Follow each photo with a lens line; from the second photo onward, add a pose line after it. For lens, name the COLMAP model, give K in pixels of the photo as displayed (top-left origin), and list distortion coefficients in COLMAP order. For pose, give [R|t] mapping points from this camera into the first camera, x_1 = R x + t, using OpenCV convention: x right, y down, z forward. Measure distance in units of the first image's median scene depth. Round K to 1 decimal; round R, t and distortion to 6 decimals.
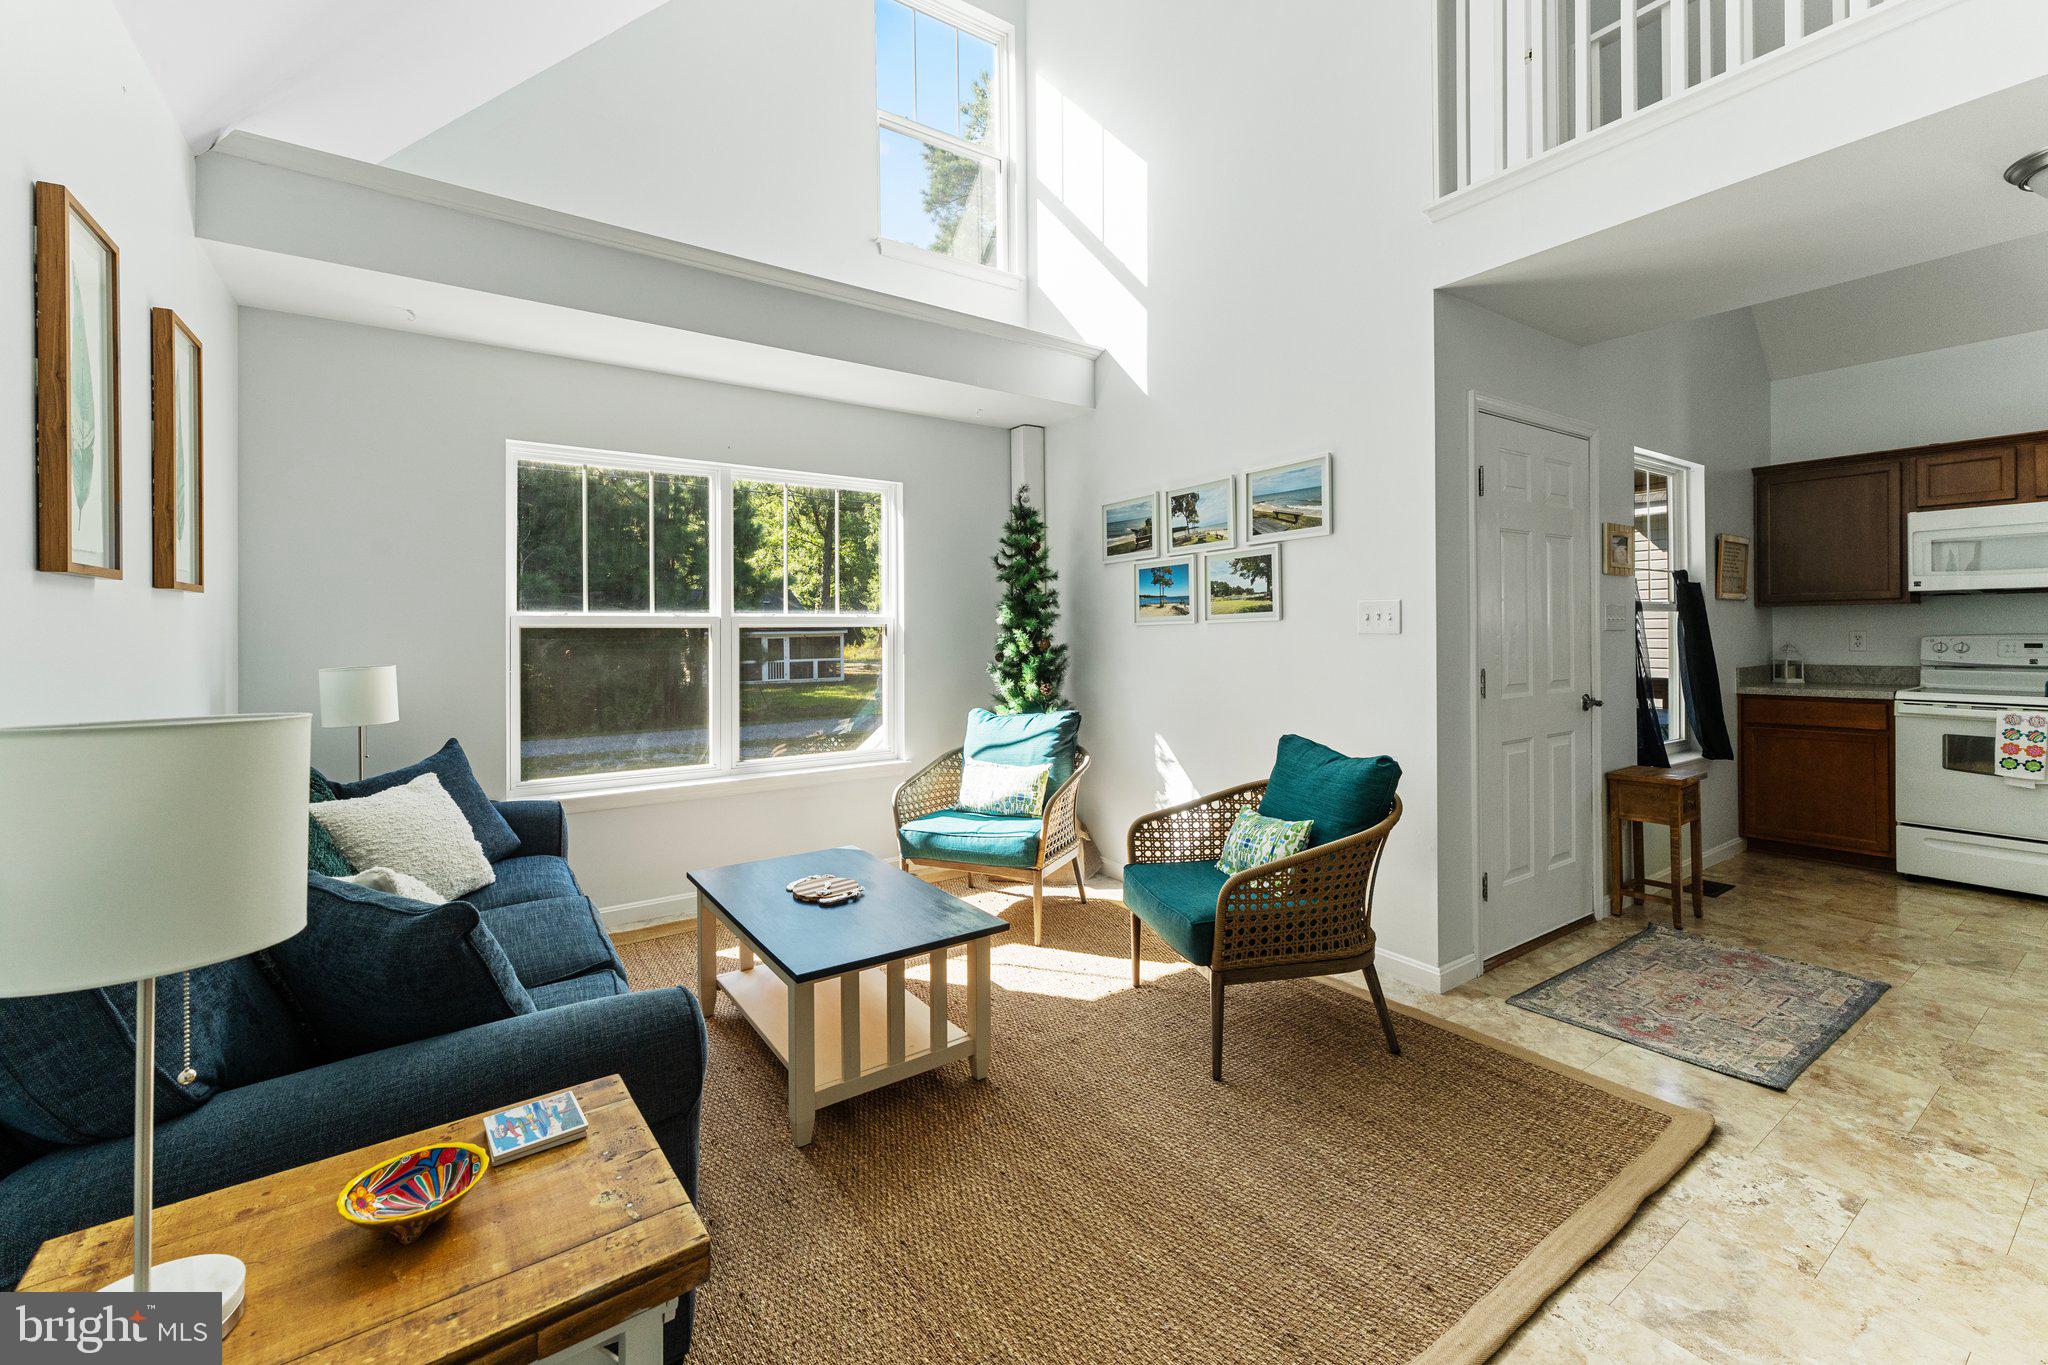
lens RADIAL K [[831.1, 0, 1017.2], [0, 831.1, 628.1], [0, 0, 1]] dist [-0.000258, -0.000187]
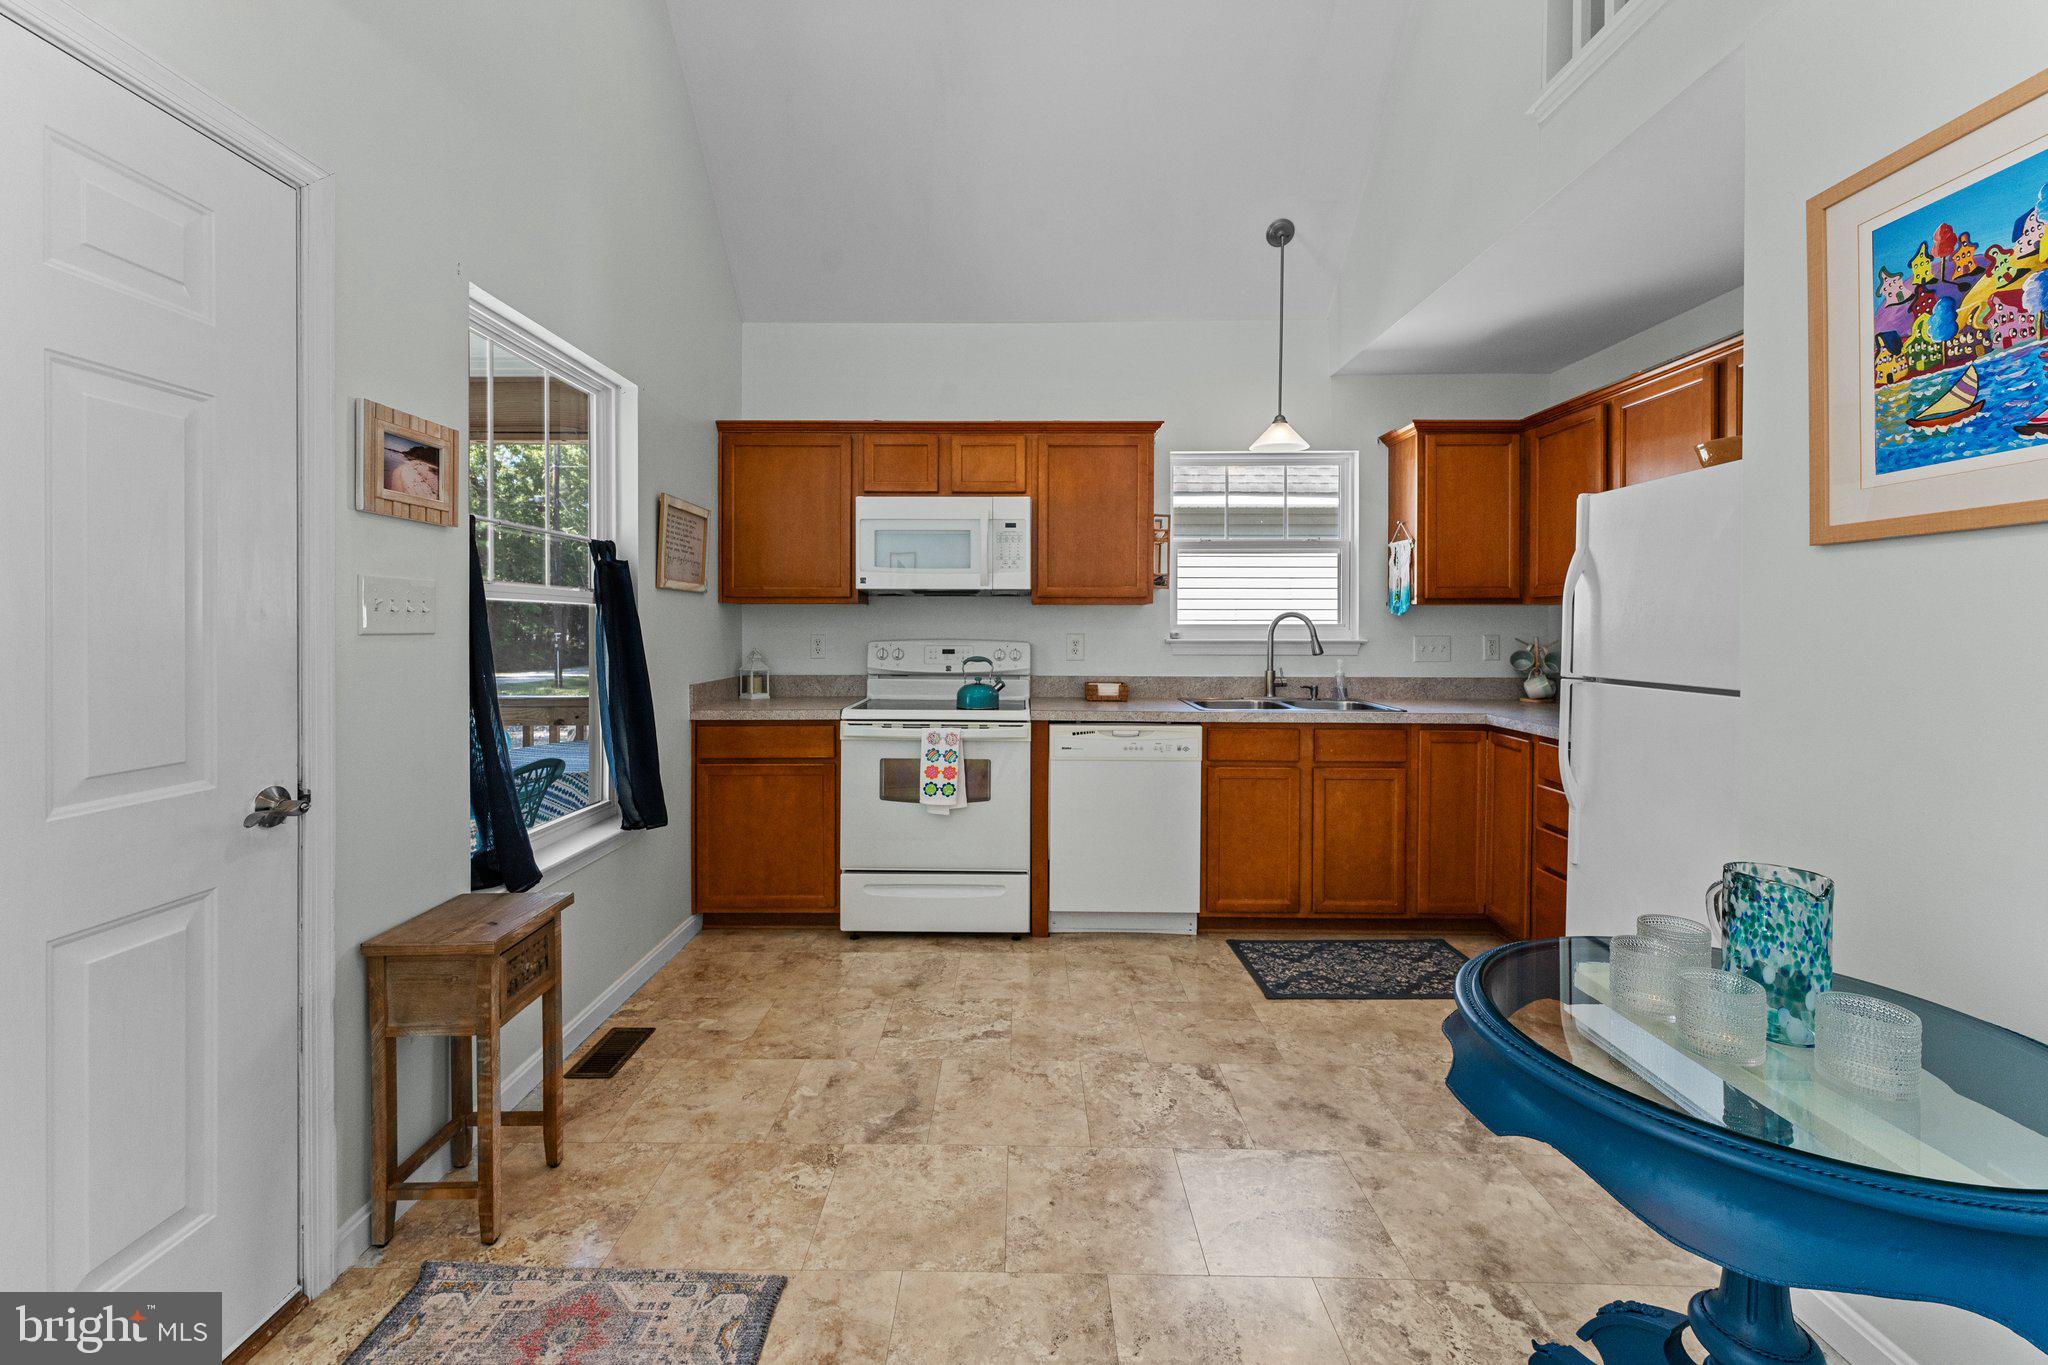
lens RADIAL K [[835.1, 0, 1012.8], [0, 835.1, 632.5], [0, 0, 1]] dist [-0.000033, 0.000043]
pose [[0.567995, 0.004824, 0.823018, 0.473349], [-0.010266, 0.999947, 0.001224, -0.002373], [-0.822968, -0.009144, 0.568014, 0.392674]]
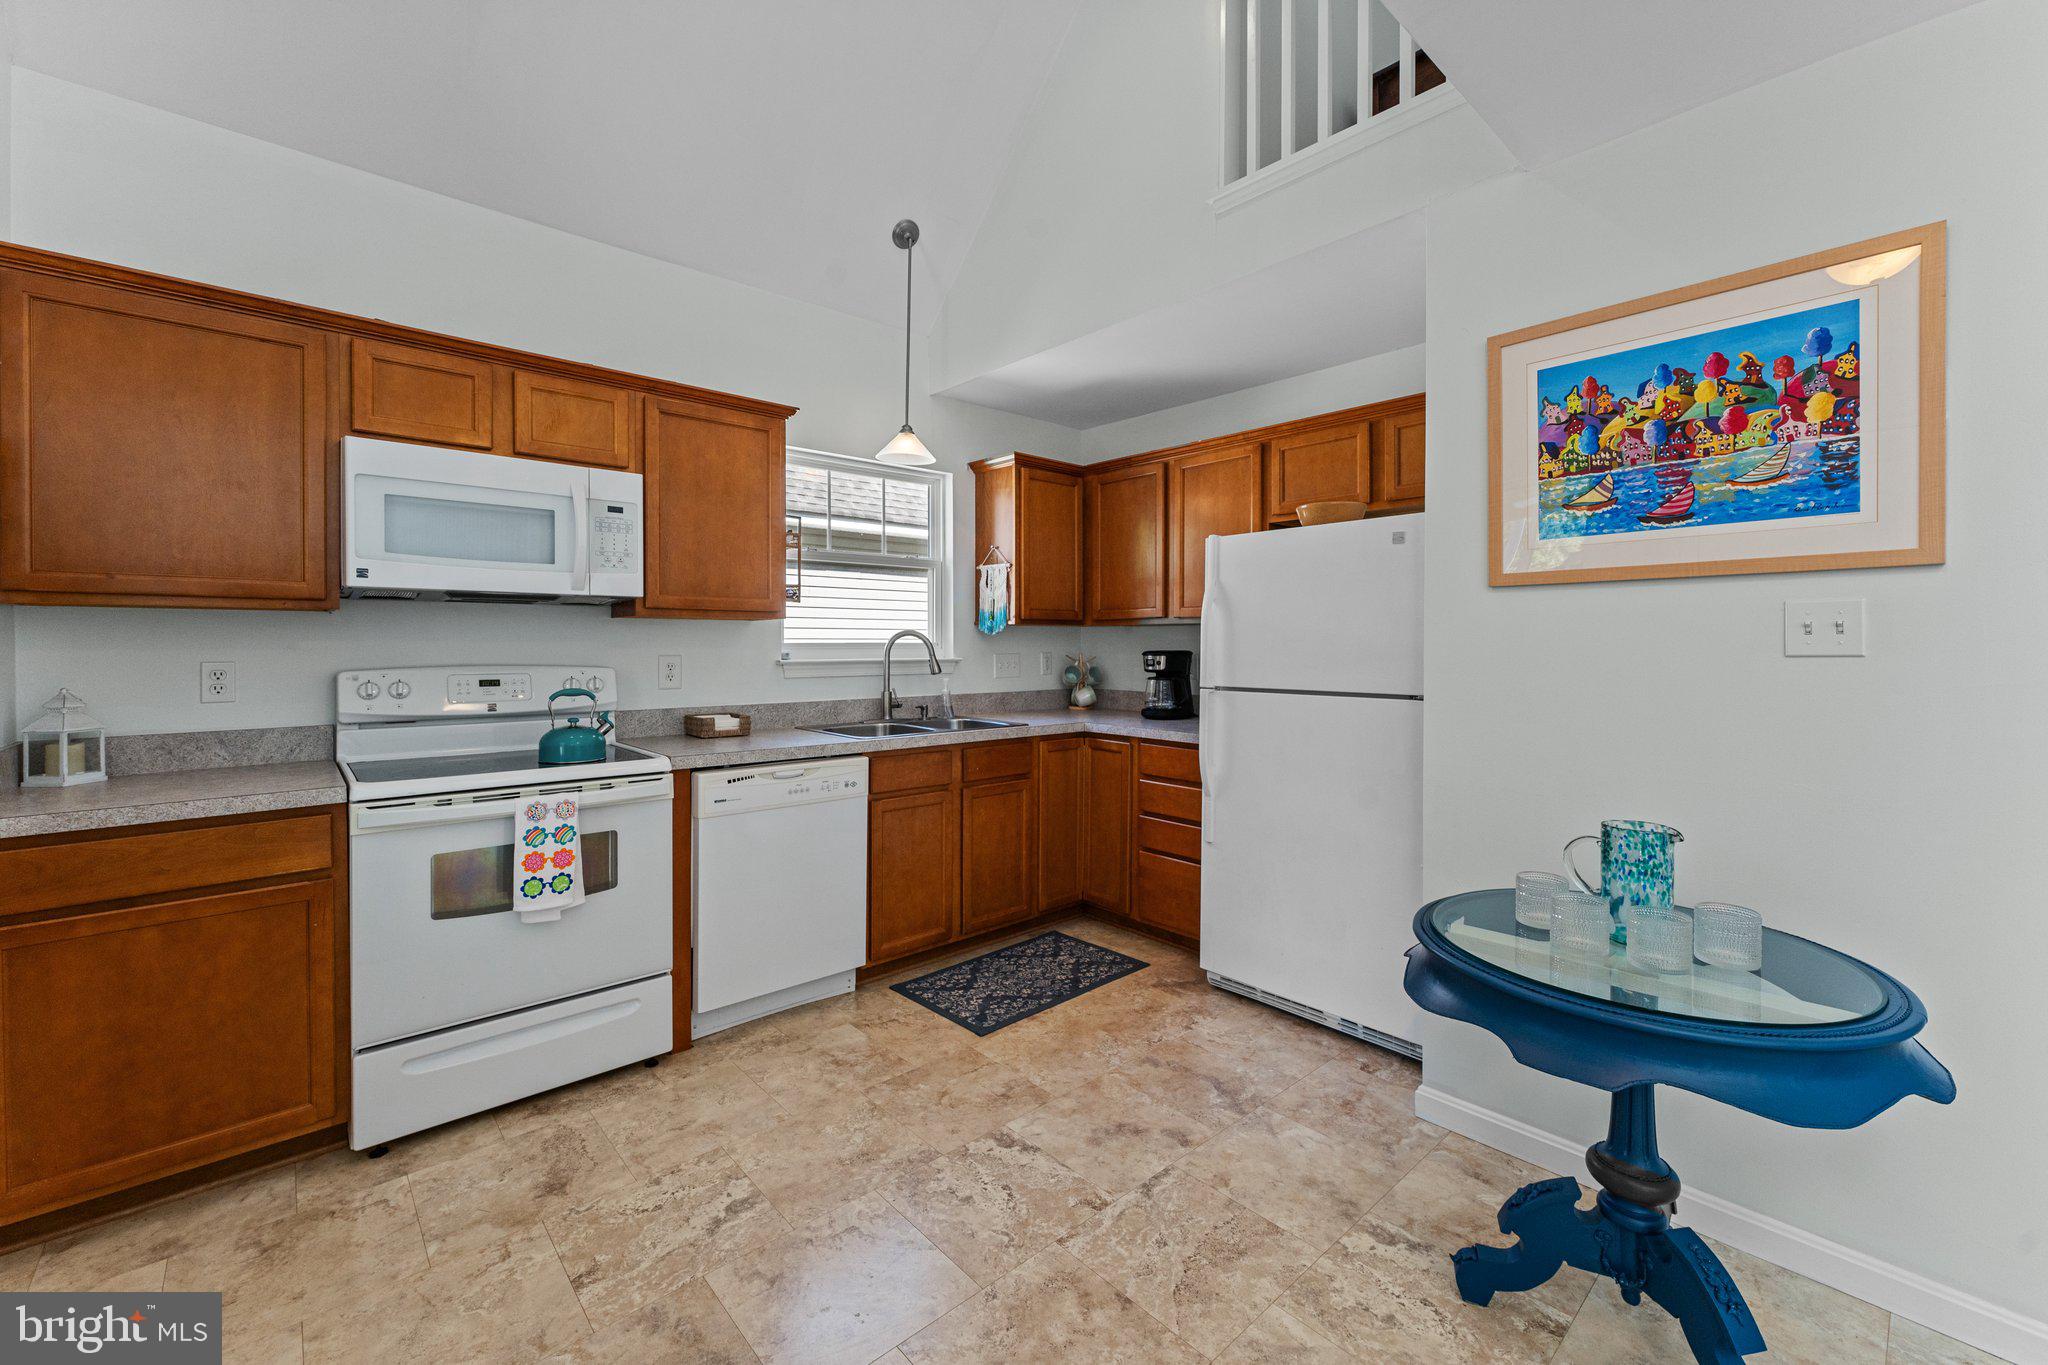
lens RADIAL K [[828.1, 0, 1022.5], [0, 828.1, 653.3], [0, 0, 1]] dist [-0.000532, 0.000106]
pose [[-0.137808, -0.000335, 0.990459, 0.512066], [-0.001244, 0.999999, 0.000165, -0.002828], [-0.990458, -0.001210, -0.137808, 0.666914]]
